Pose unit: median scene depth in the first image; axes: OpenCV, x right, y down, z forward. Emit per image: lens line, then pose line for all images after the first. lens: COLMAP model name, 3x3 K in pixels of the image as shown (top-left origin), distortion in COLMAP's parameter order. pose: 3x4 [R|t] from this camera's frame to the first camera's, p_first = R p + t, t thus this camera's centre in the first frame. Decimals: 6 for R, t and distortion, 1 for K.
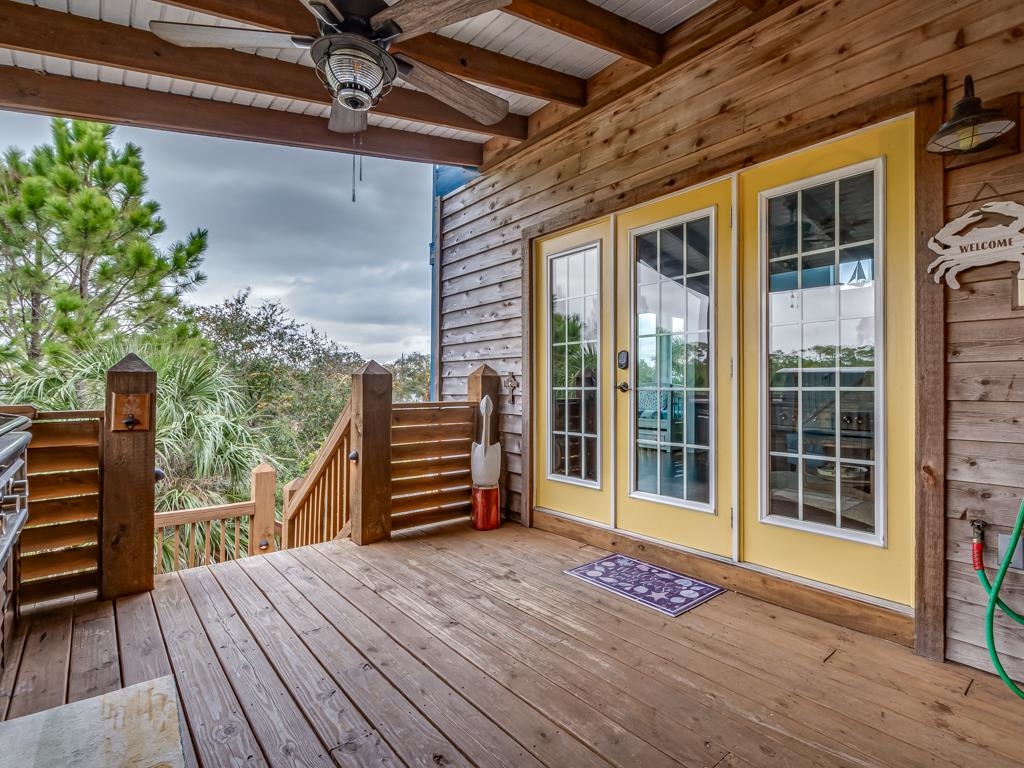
lens RADIAL K [[496.9, 0, 512.0], [0, 496.9, 384.0], [0, 0, 1]] dist [-0.000926, -0.000327]
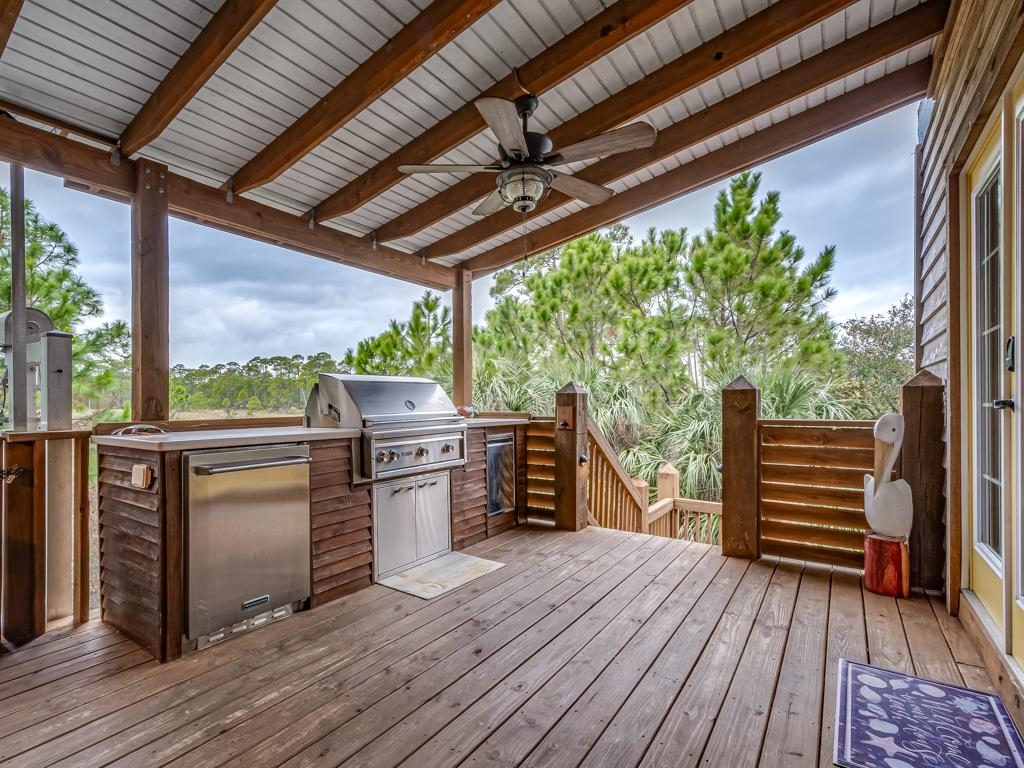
lens RADIAL K [[495.3, 0, 511.4], [0, 495.3, 402.9], [0, 0, 1]] dist [0.000420, 0.000226]
pose [[0.276835, 0.002479, -0.960914, 0.648992], [0.007467, 0.999961, 0.004731, -0.000003], [0.960889, -0.008485, 0.276805, 0.339338]]
